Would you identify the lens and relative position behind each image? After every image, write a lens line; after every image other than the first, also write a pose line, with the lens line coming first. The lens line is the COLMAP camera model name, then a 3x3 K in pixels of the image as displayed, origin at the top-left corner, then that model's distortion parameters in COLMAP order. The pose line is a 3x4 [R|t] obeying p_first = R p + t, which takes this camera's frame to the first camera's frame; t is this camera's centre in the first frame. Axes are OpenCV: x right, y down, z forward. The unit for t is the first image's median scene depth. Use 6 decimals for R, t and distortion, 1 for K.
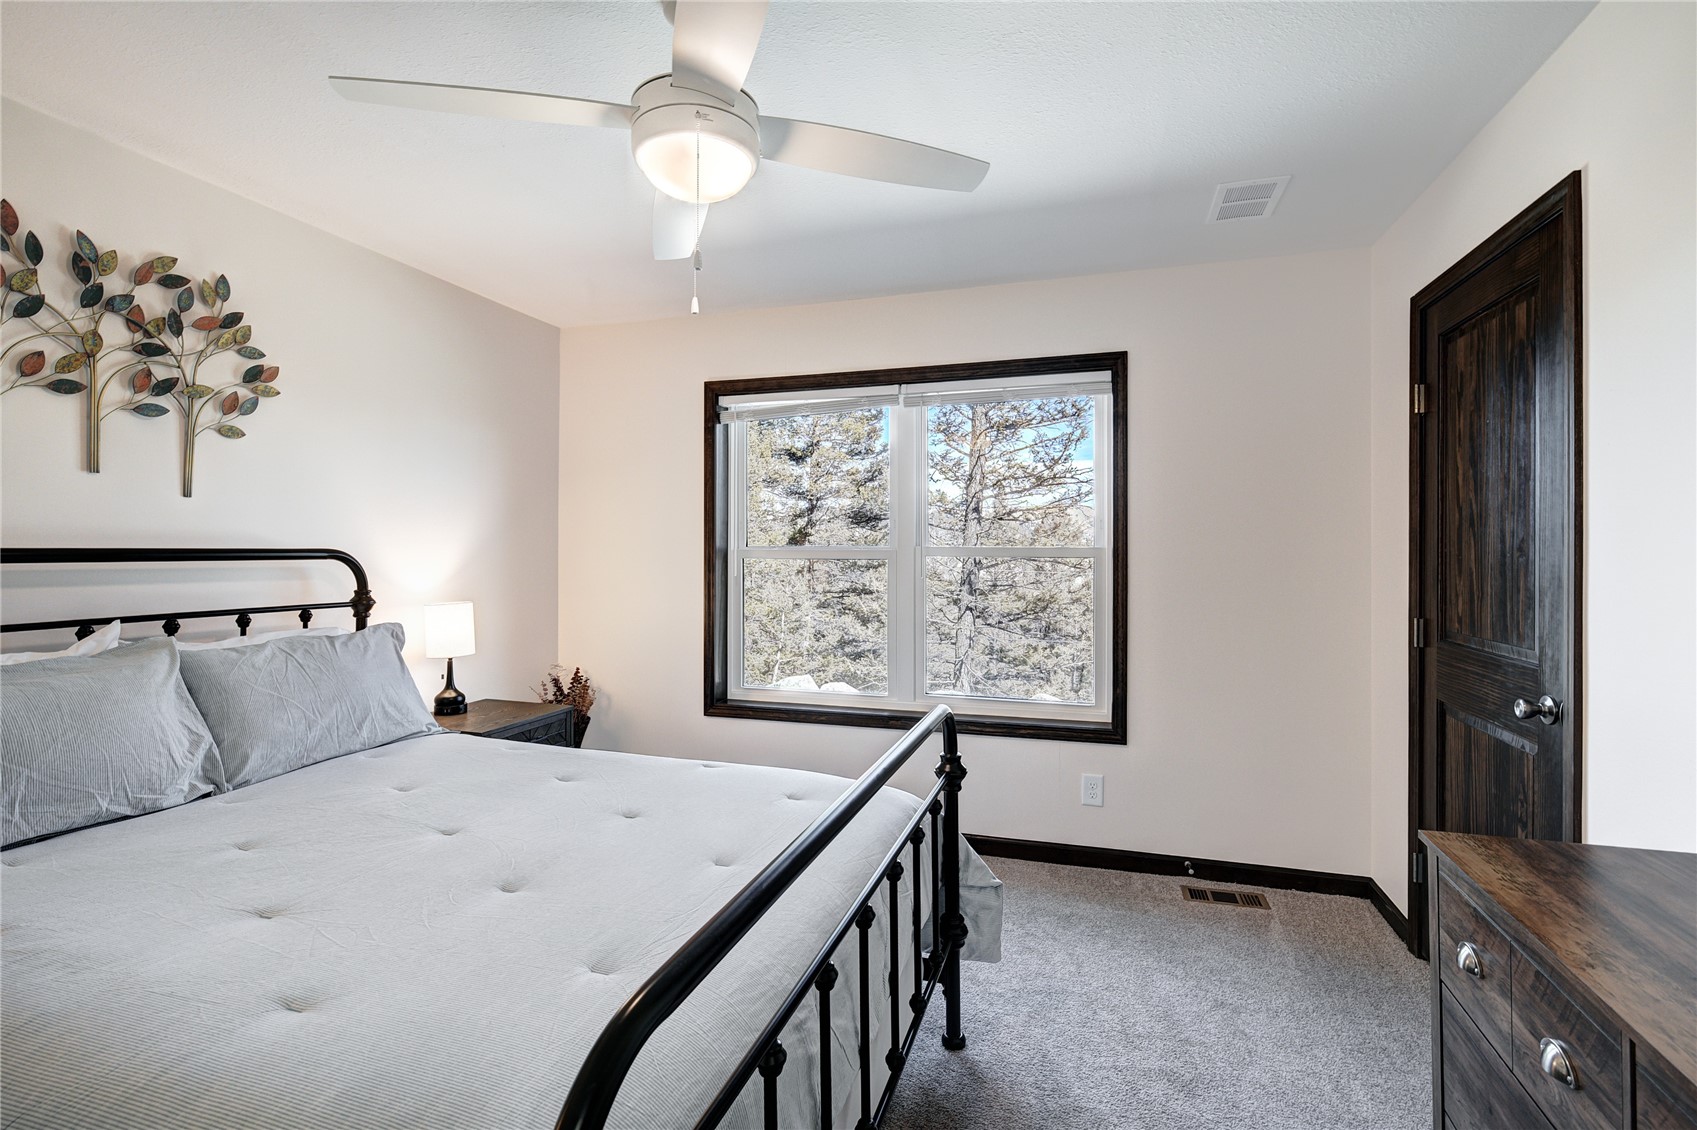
lens RADIAL K [[784.7, 0, 847.0], [0, 784.7, 555.1], [0, 0, 1]] dist [-0.004424, -0.000585]
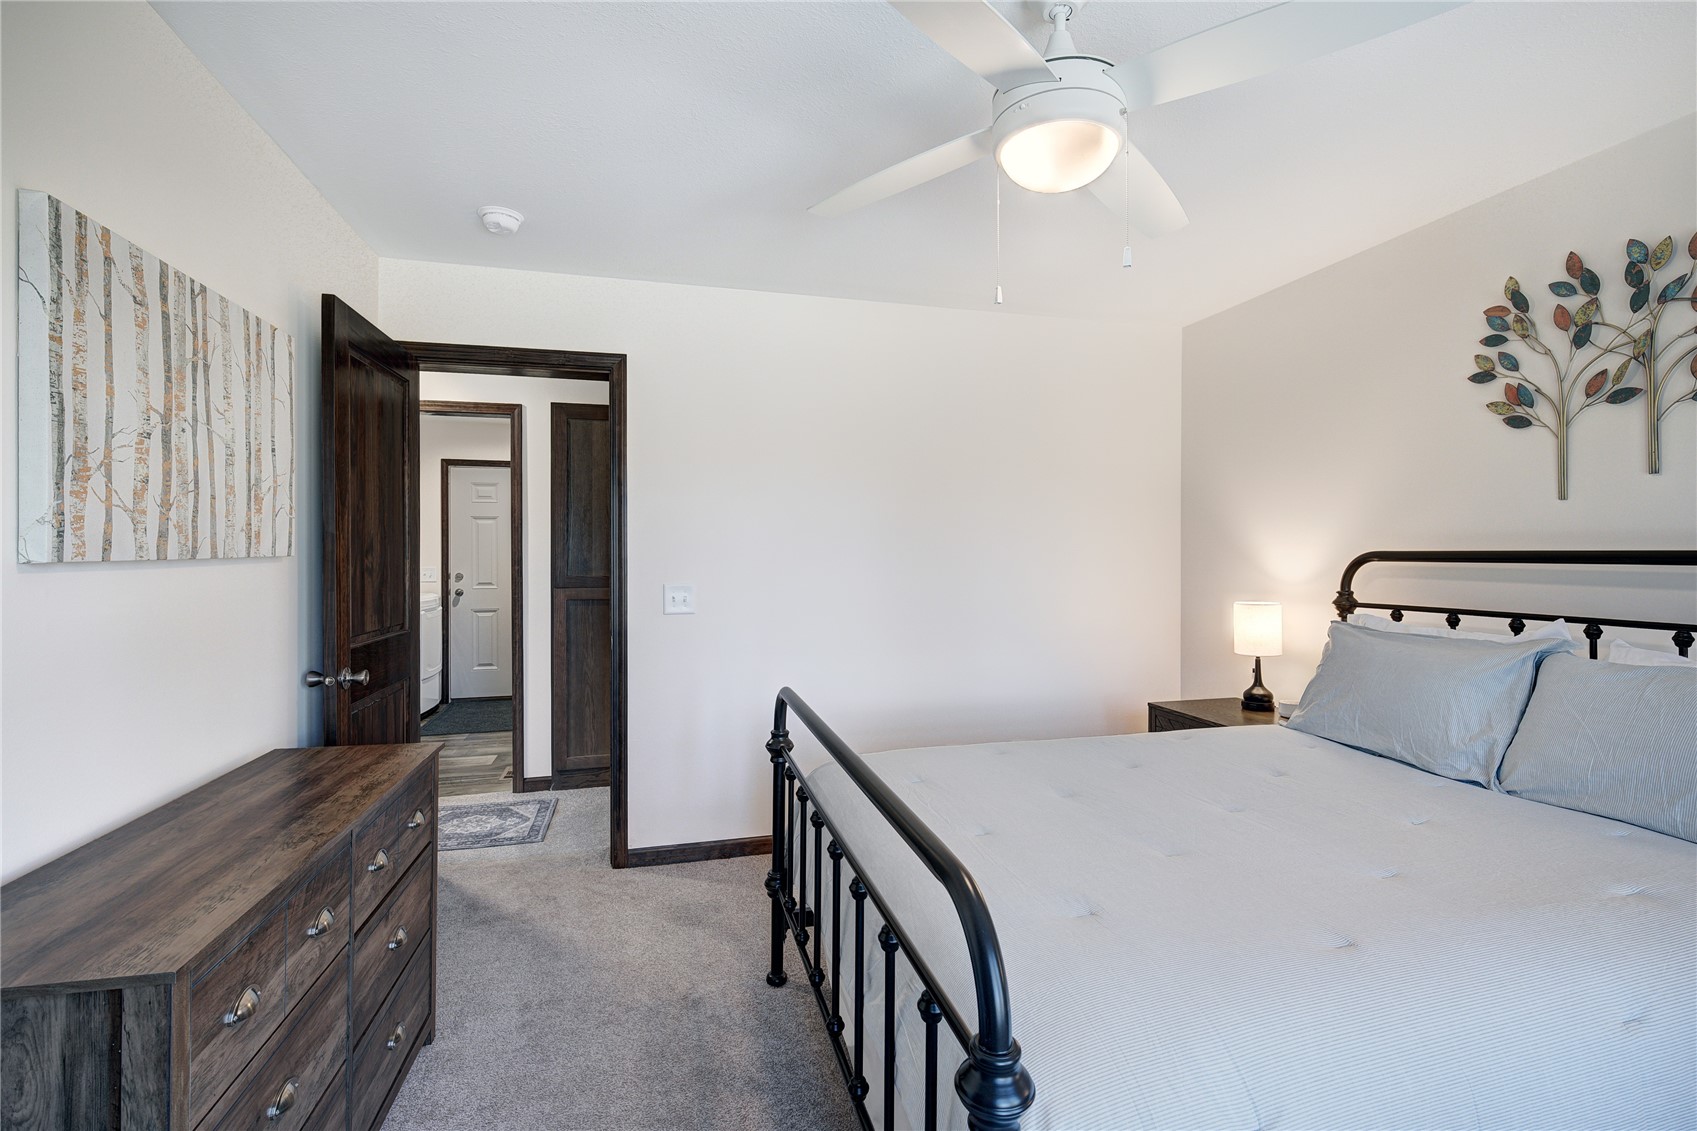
lens RADIAL K [[784.7, 0, 850.5], [0, 784.7, 561.6], [0, 0, 1]] dist [-0.004424, -0.000585]
pose [[-0.848900, 0.006434, -0.528514, 0.438900], [-0.001688, 0.999888, 0.014884, -0.008130], [0.528551, 0.013527, -0.848794, 1.388941]]
